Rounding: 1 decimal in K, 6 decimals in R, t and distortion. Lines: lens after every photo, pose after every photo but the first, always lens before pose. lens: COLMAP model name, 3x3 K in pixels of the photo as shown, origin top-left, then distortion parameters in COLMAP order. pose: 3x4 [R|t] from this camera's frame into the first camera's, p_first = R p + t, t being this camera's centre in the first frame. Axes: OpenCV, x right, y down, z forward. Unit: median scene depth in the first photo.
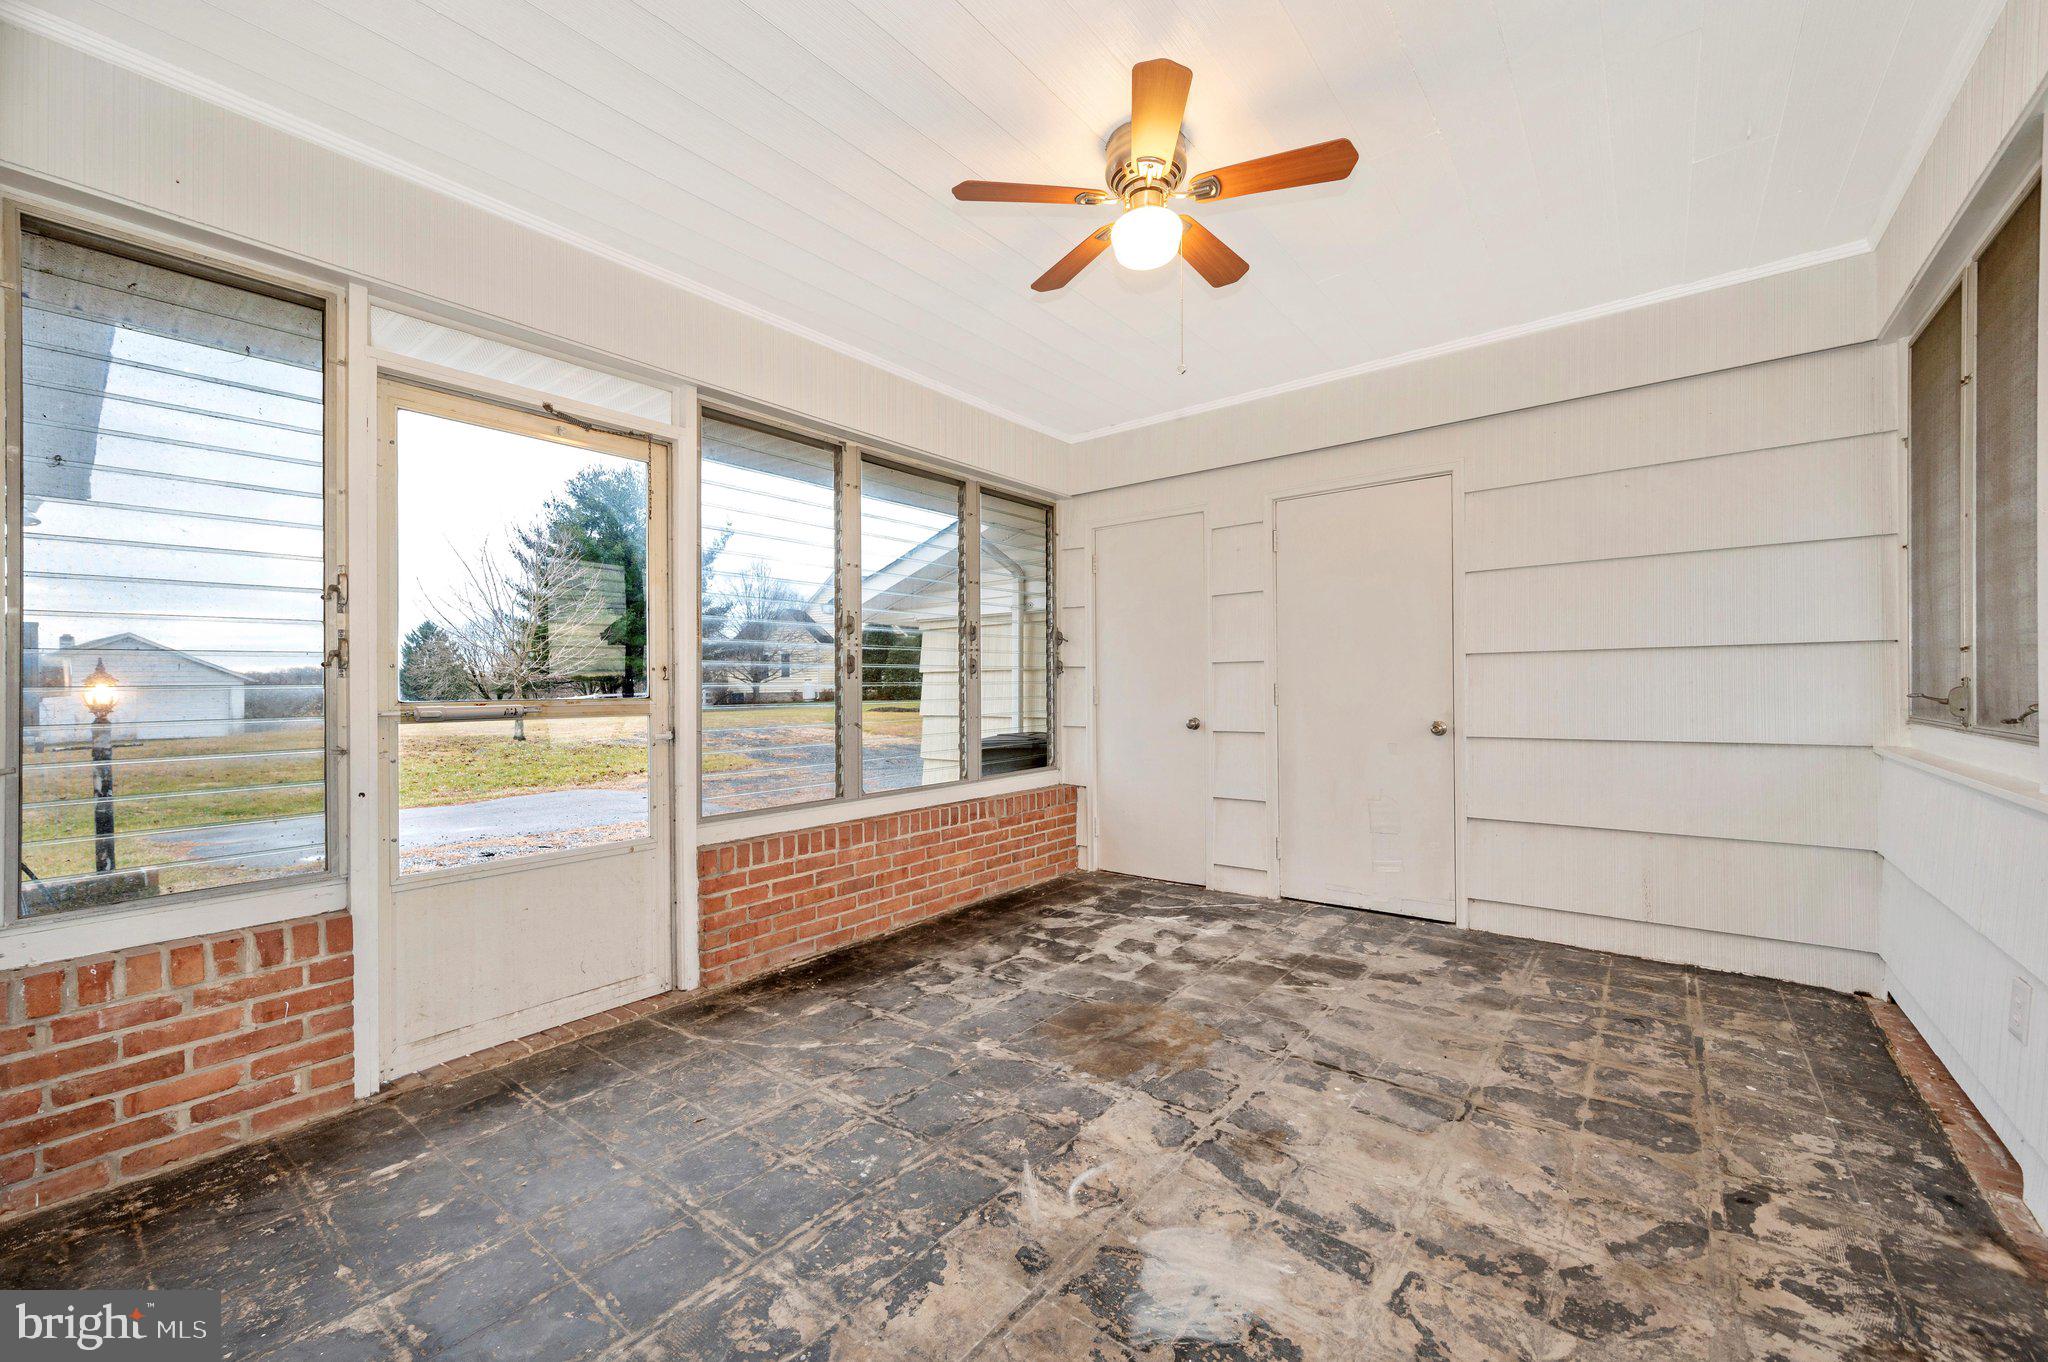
lens RADIAL K [[805.5, 0, 1024.0], [0, 805.5, 681.0], [0, 0, 1]] dist [0.002411, 0.000042]
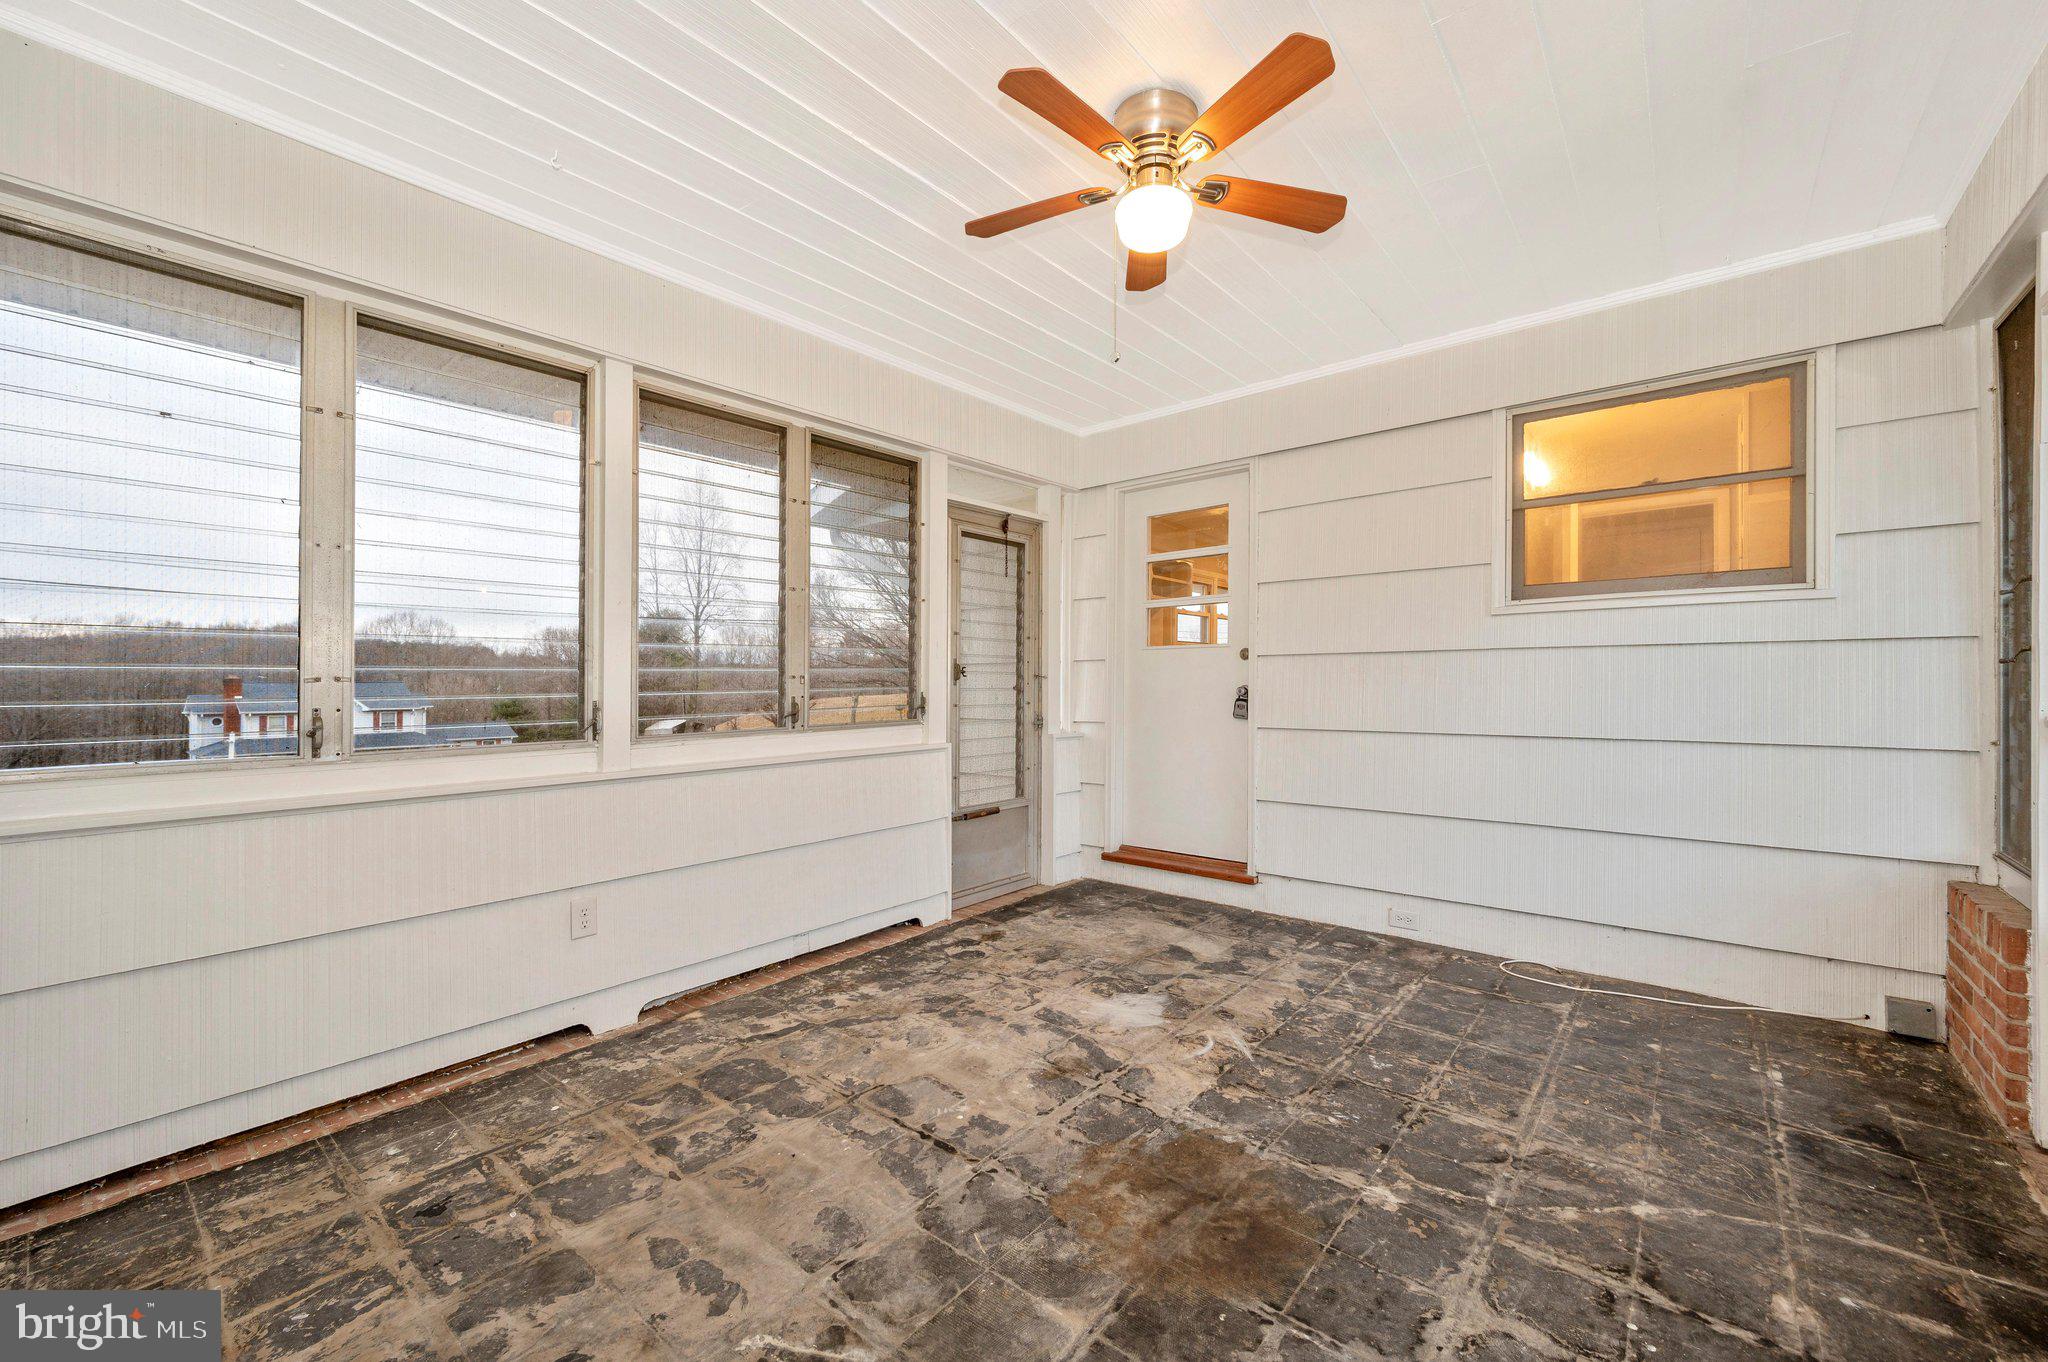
lens RADIAL K [[829.9, 0, 1007.0], [0, 829.9, 715.4], [0, 0, 1]] dist [0.002514, -0.000020]
pose [[-0.999070, 0.017875, 0.039239, 0.255735], [0.019106, 0.999330, 0.031202, -0.007033], [-0.038655, 0.031923, -0.998743, 1.779958]]
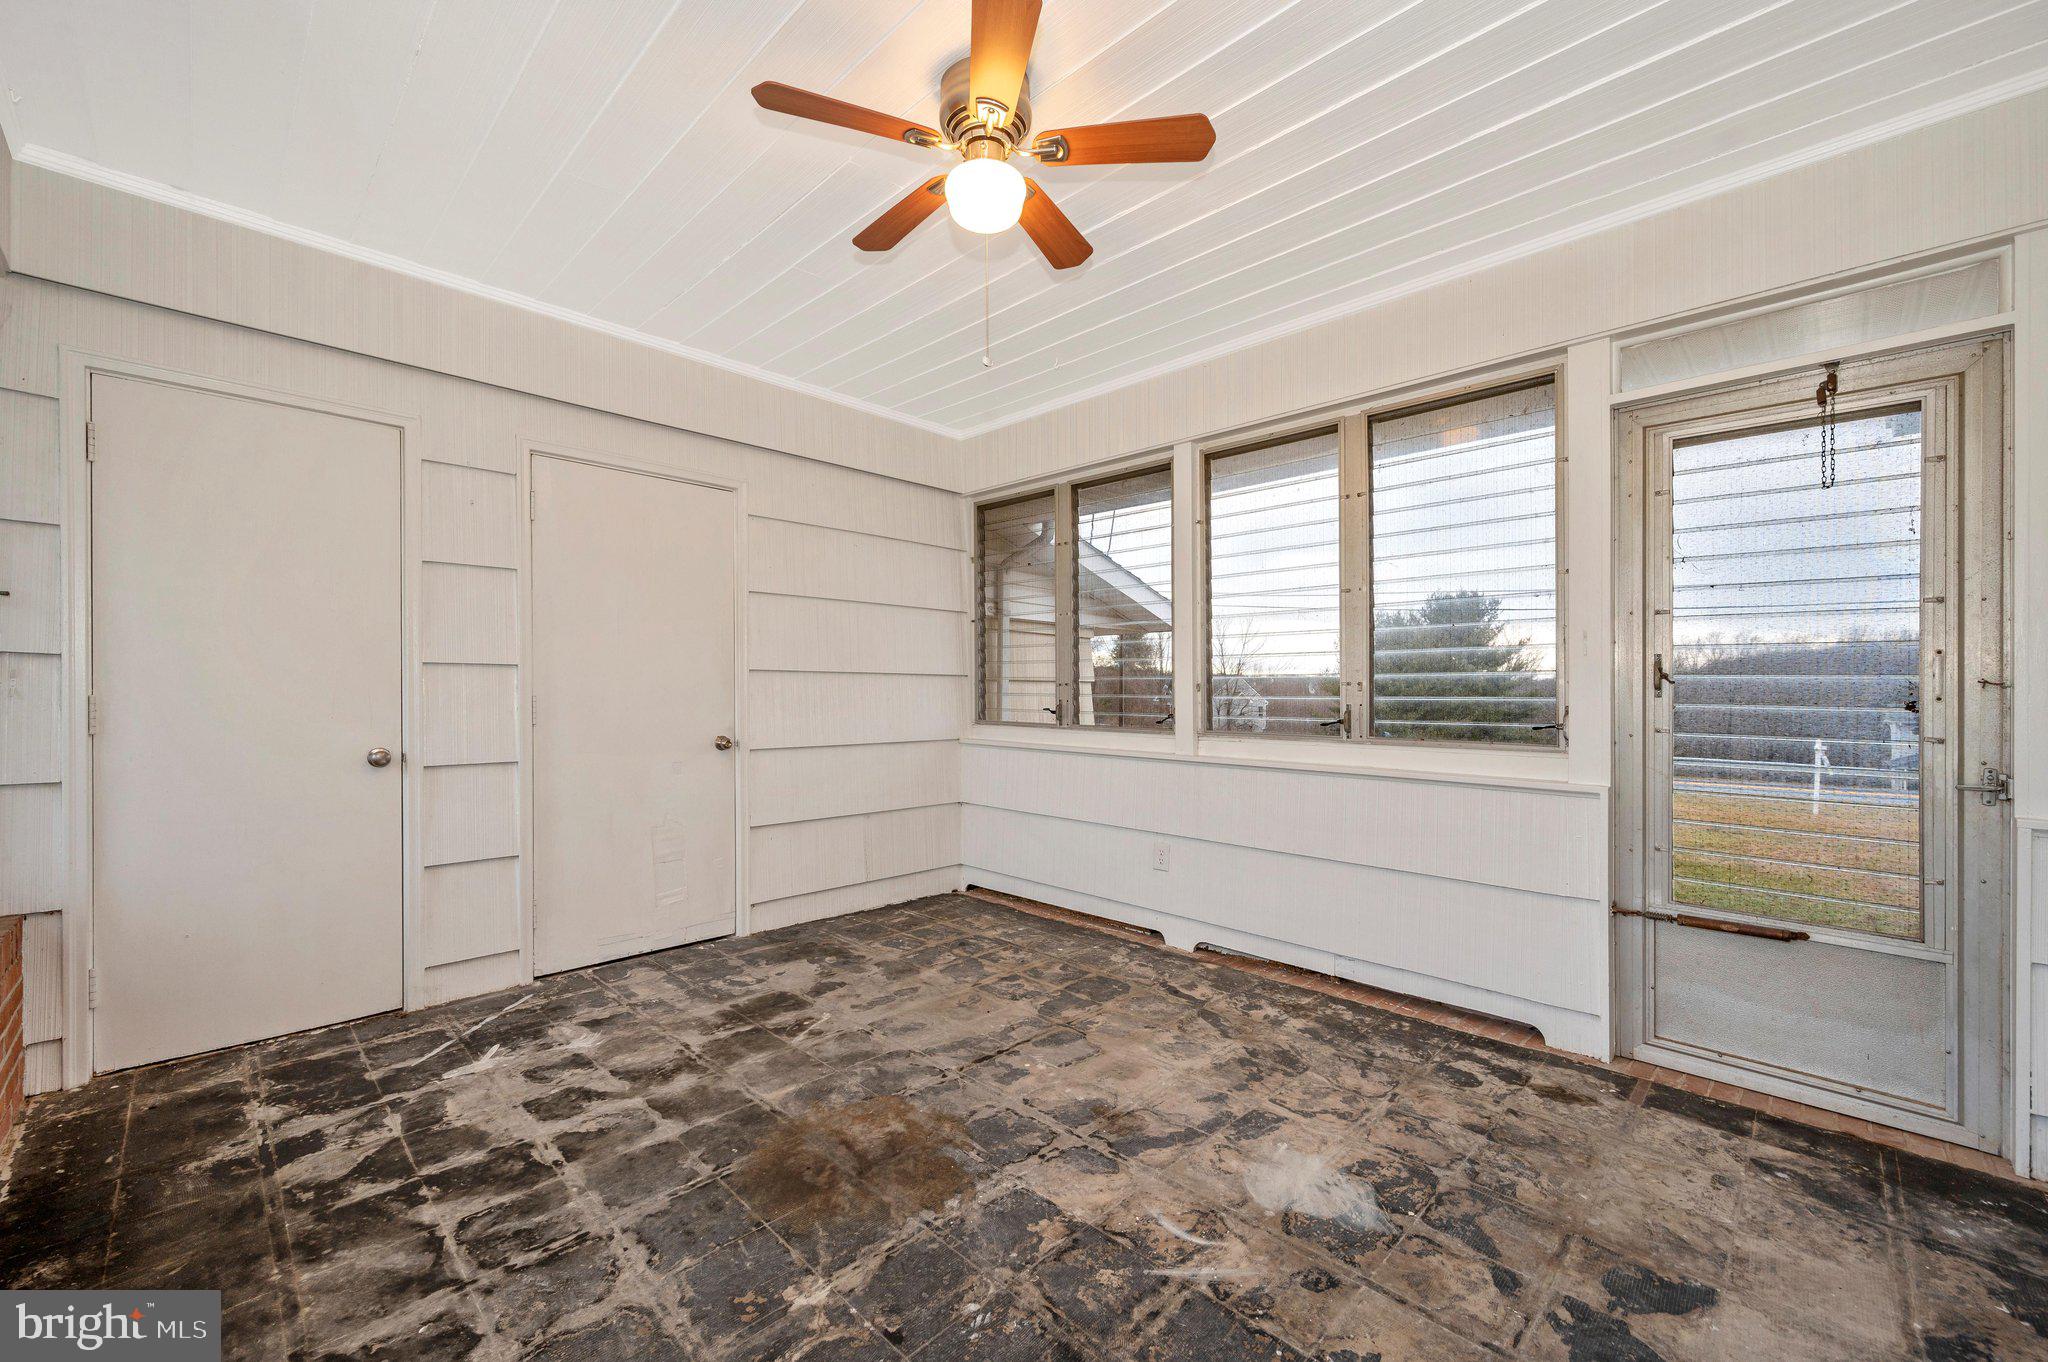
lens RADIAL K [[805.5, 0, 1024.0], [0, 805.5, 681.0], [0, 0, 1]] dist [0.002411, 0.000042]
pose [[0.117351, 0.023576, 0.992811, -0.662939], [-0.017731, 0.999609, -0.021641, -0.003630], [-0.992932, -0.015064, 0.117723, 0.791105]]
